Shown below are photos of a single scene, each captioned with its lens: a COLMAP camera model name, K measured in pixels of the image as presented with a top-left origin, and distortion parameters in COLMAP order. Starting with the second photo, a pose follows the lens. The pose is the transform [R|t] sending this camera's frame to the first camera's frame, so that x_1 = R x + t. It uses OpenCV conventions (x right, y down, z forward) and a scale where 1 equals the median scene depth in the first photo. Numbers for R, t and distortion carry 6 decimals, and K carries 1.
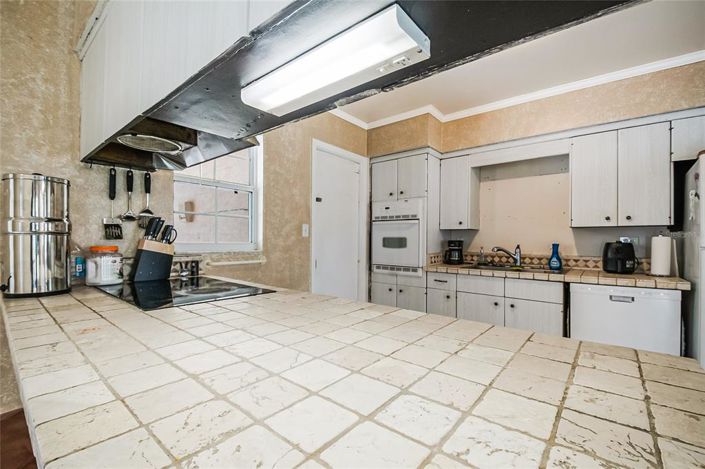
lens RADIAL K [[308.4, 0, 352.5], [0, 308.4, 238.3], [0, 0, 1]] dist [0.012470, -0.000276]
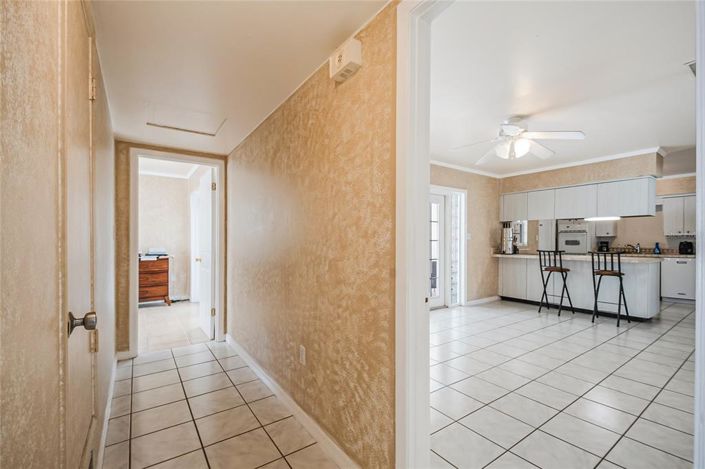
lens RADIAL K [[308.4, 0, 368.1], [0, 308.4, 242.3], [0, 0, 1]] dist [0.012470, -0.000276]
pose [[0.970075, -0.004073, -0.242772, -0.884653], [0.005333, 0.999975, 0.004535, -0.007439], [0.242747, -0.005694, 0.970073, -1.796203]]
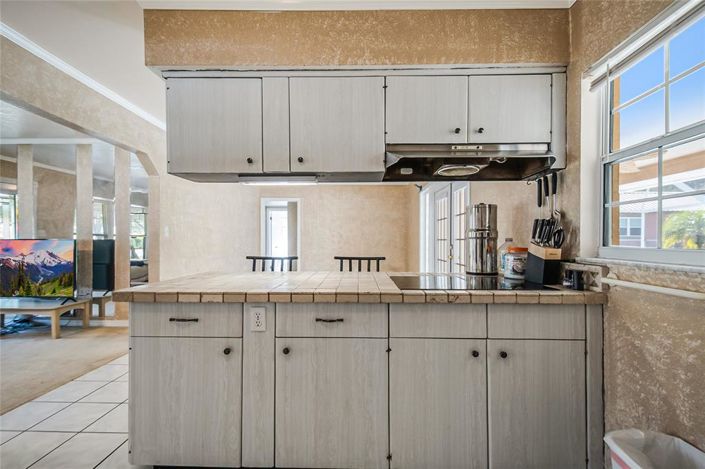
lens RADIAL K [[308.4, 0, 357.1], [0, 308.4, 245.4], [0, 0, 1]] dist [0.012470, -0.000276]
pose [[-0.783136, 0.000562, -0.621850, 0.265491], [-0.005606, 0.999953, 0.007963, 0.006285], [0.621825, 0.009722, -0.783096, 0.905433]]
